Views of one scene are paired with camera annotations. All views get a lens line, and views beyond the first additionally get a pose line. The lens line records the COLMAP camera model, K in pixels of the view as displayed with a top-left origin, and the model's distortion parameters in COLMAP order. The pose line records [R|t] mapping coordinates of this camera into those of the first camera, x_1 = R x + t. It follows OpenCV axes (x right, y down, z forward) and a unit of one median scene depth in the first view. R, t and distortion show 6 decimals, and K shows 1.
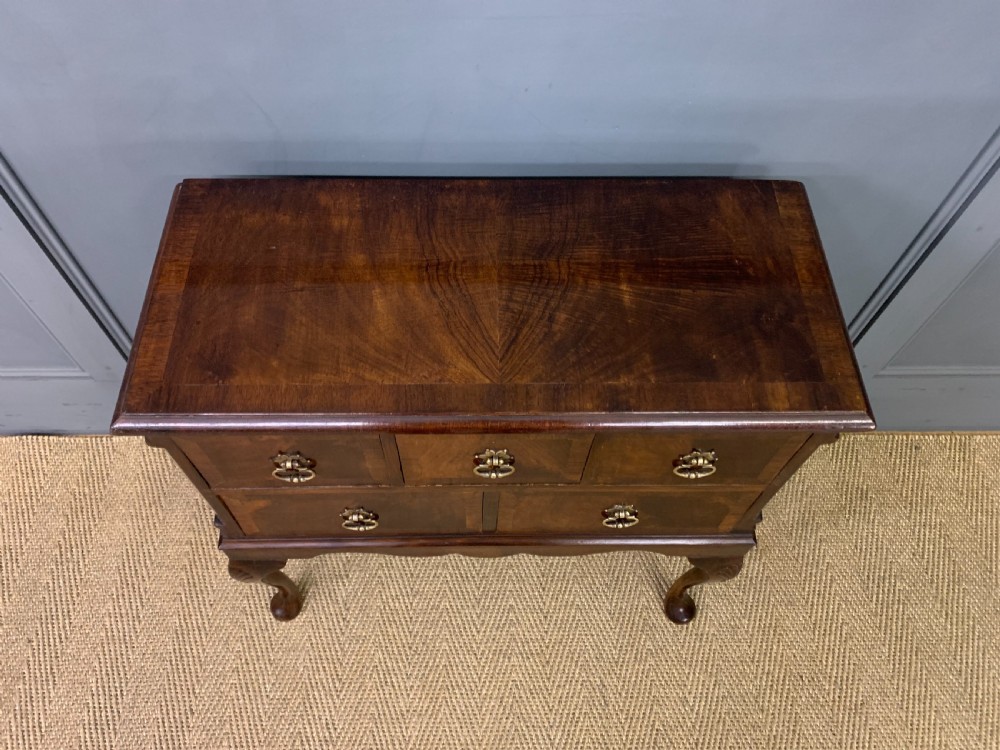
lens RADIAL K [[772.6, 0, 489.9], [0, 772.6, 357.4], [0, 0, 1]] dist [0.006137, 0.001946]
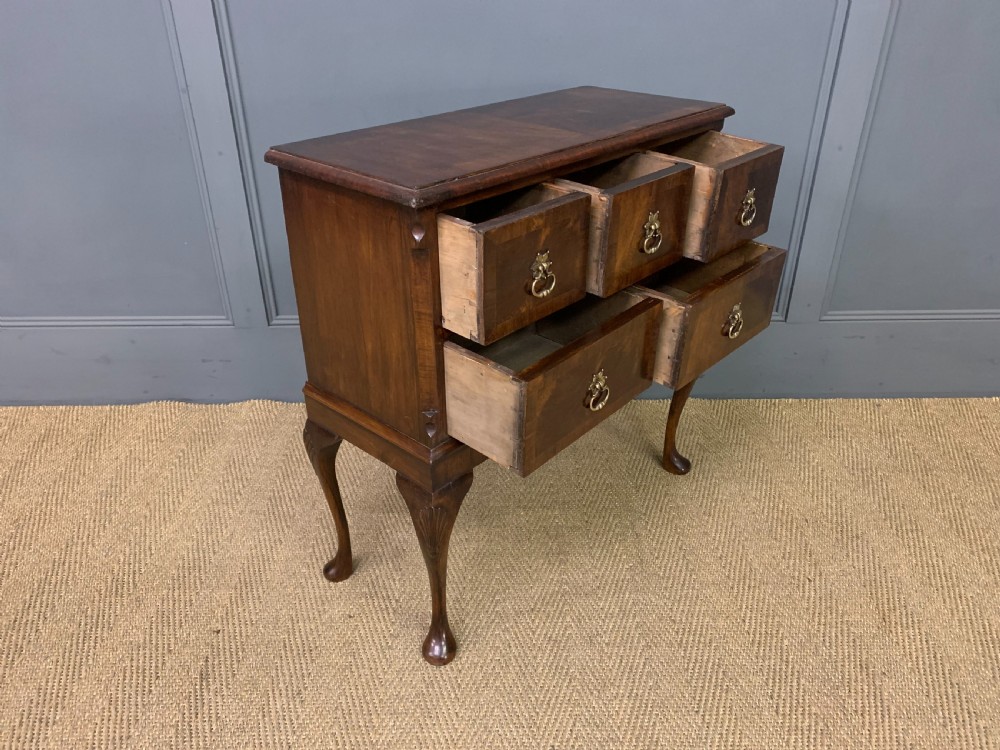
lens RADIAL K [[772.6, 0, 504.7], [0, 772.6, 383.4], [0, 0, 1]] dist [0.006137, 0.001946]
pose [[0.999747, -0.019788, -0.010711, -0.030853], [0.012061, 0.873146, -0.487310, 0.785907], [0.018996, 0.487057, 0.873164, -0.114717]]
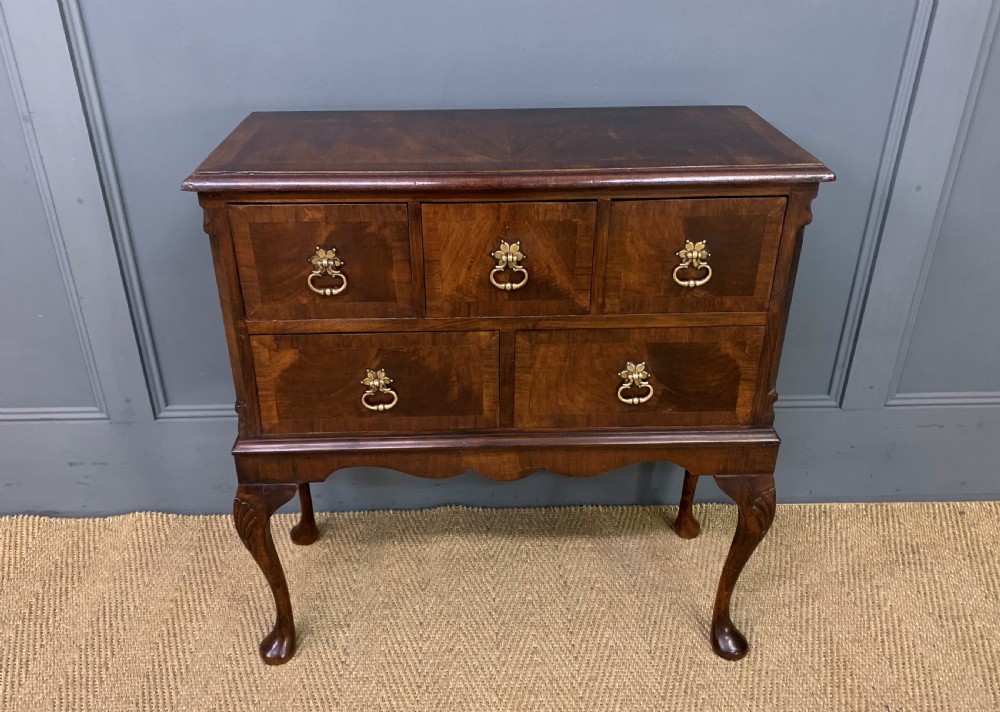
lens RADIAL K [[851.6, 0, 484.7], [0, 851.6, 366.3], [0, 0, 1]] dist [0.004057, 0.006664]
pose [[0.999615, -0.027565, -0.003299, -0.017941], [0.022196, 0.864934, -0.501394, 0.543465], [0.016674, 0.501127, 0.865213, 0.012047]]
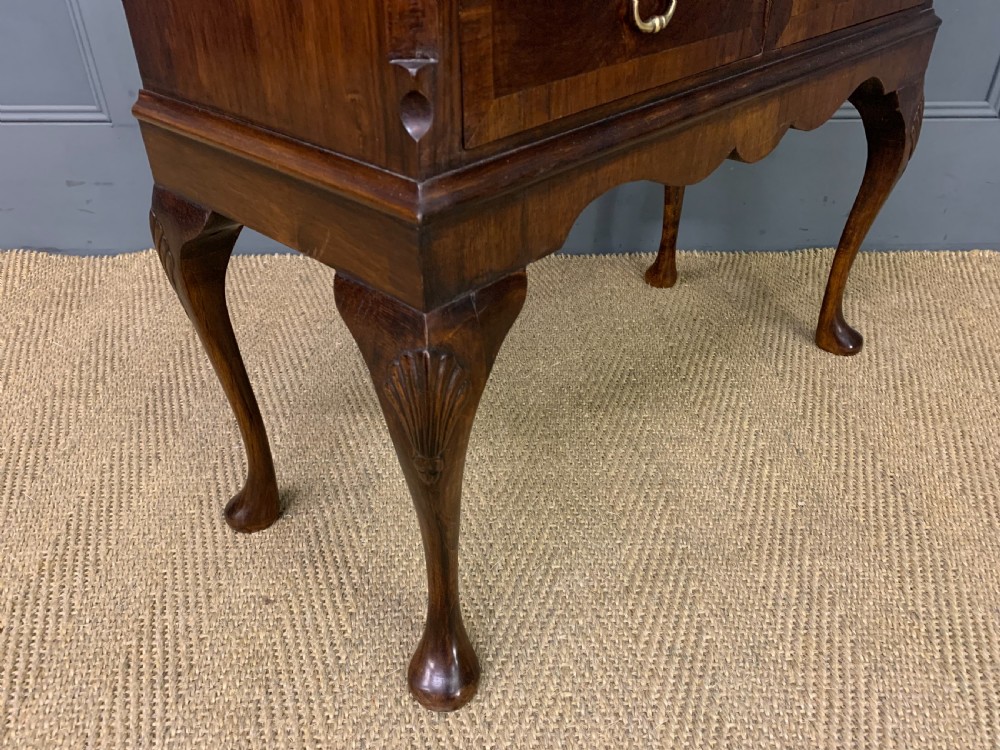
lens RADIAL K [[772.6, 0, 499.2], [0, 772.6, 379.3], [0, 0, 1]] dist [0.006137, 0.001946]
pose [[0.999690, -0.015685, -0.019339, -0.083194], [0.005949, 0.904630, -0.426156, 0.646455], [0.024179, 0.425909, 0.904443, 0.379206]]
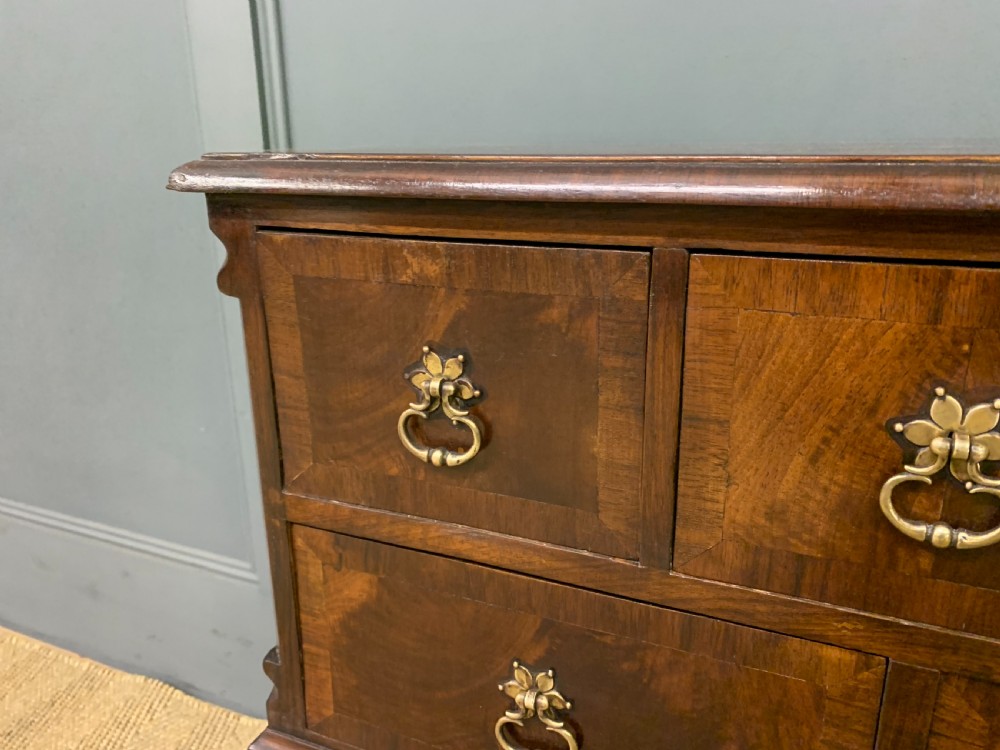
lens RADIAL K [[772.6, 0, 493.7], [0, 772.6, 374.9], [0, 0, 1]] dist [0.006137, 0.001946]
pose [[0.902886, 0.091665, -0.419994, -0.023498], [-0.347839, 0.729867, -0.588474, 0.239065], [0.252598, 0.677415, 0.690871, 0.422830]]
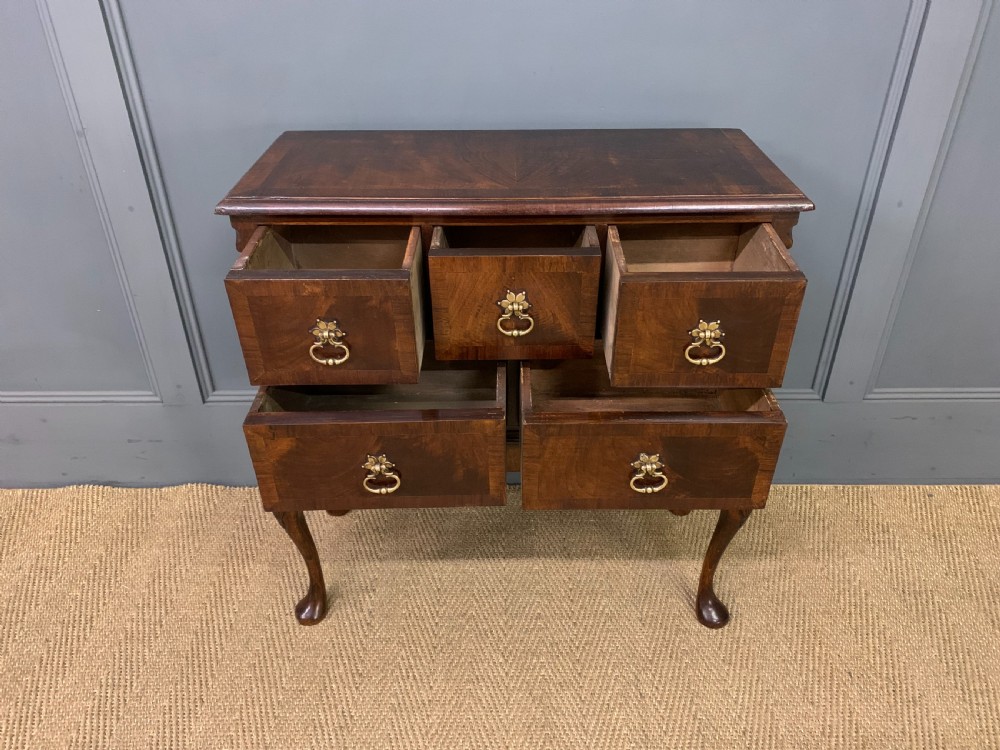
lens RADIAL K [[772.6, 0, 504.9], [0, 772.6, 374.8], [0, 0, 1]] dist [0.006137, 0.001946]
pose [[0.999698, -0.014062, -0.020157, 0.008455], [0.003500, 0.893241, -0.449564, 0.506450], [0.024326, 0.449358, 0.893020, -0.010933]]
